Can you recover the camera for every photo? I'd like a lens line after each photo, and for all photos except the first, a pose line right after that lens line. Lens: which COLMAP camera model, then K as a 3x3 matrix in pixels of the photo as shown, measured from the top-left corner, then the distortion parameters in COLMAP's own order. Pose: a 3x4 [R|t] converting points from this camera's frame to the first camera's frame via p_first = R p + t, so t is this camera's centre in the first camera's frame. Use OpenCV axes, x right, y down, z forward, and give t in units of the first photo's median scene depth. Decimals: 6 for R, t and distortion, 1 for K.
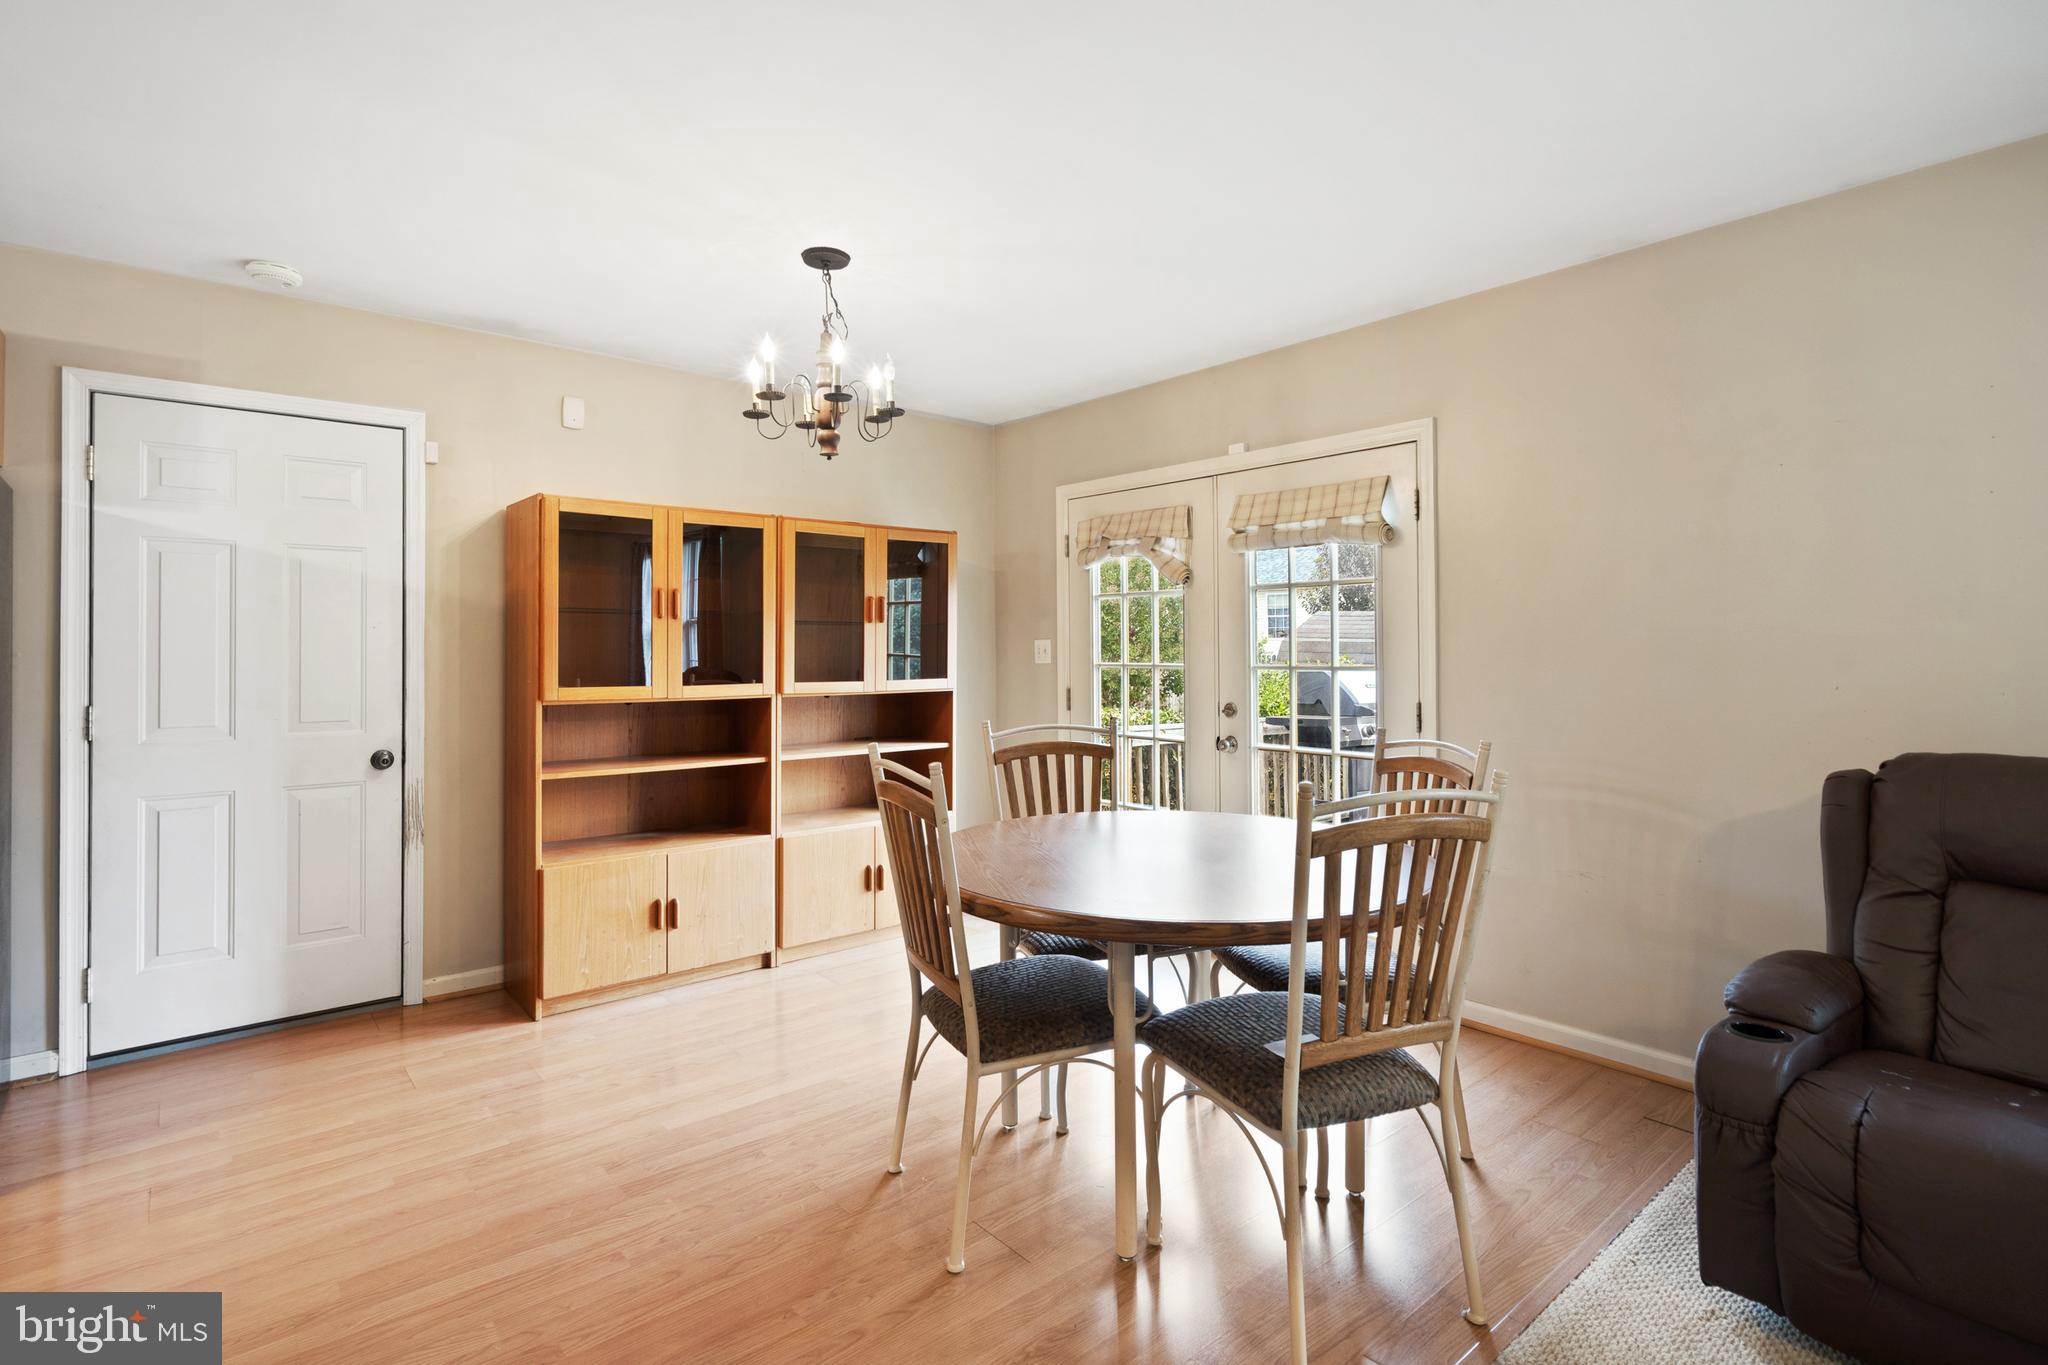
lens RADIAL K [[982.1, 0, 1018.4], [0, 982.1, 640.1], [0, 0, 1]] dist [-0.001405, -0.000073]
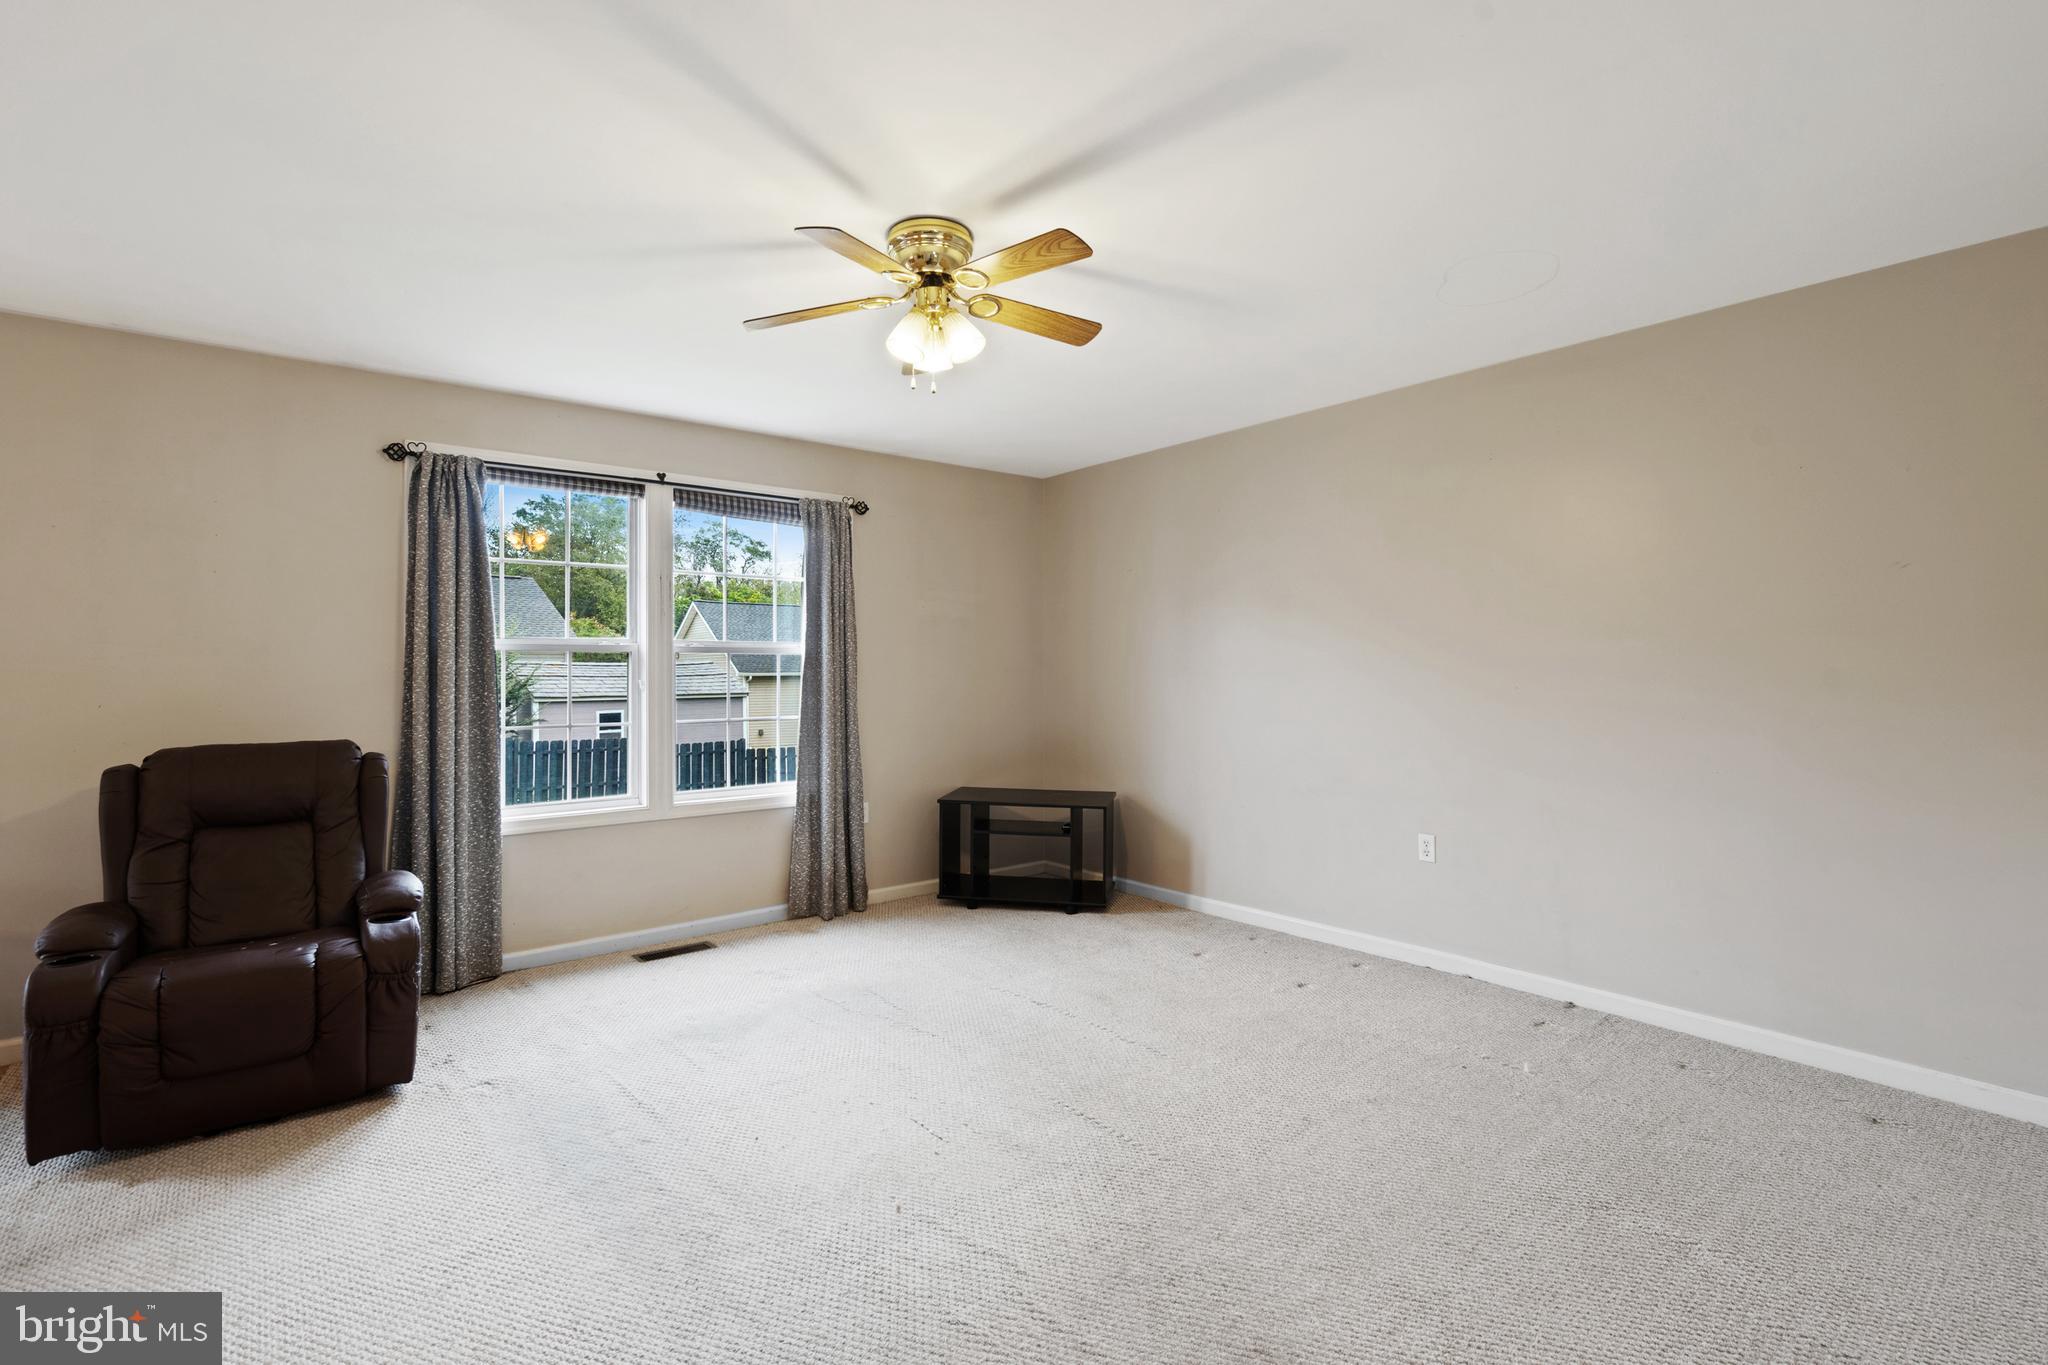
lens RADIAL K [[933.5, 0, 1022.7], [0, 933.5, 667.1], [0, 0, 1]] dist [-0.003184, 0.002031]
pose [[0.013227, 0.008338, 0.999878, -0.436822], [-0.009464, 0.999921, -0.008213, -0.005069], [-0.999868, -0.009354, 0.013305, -0.270020]]
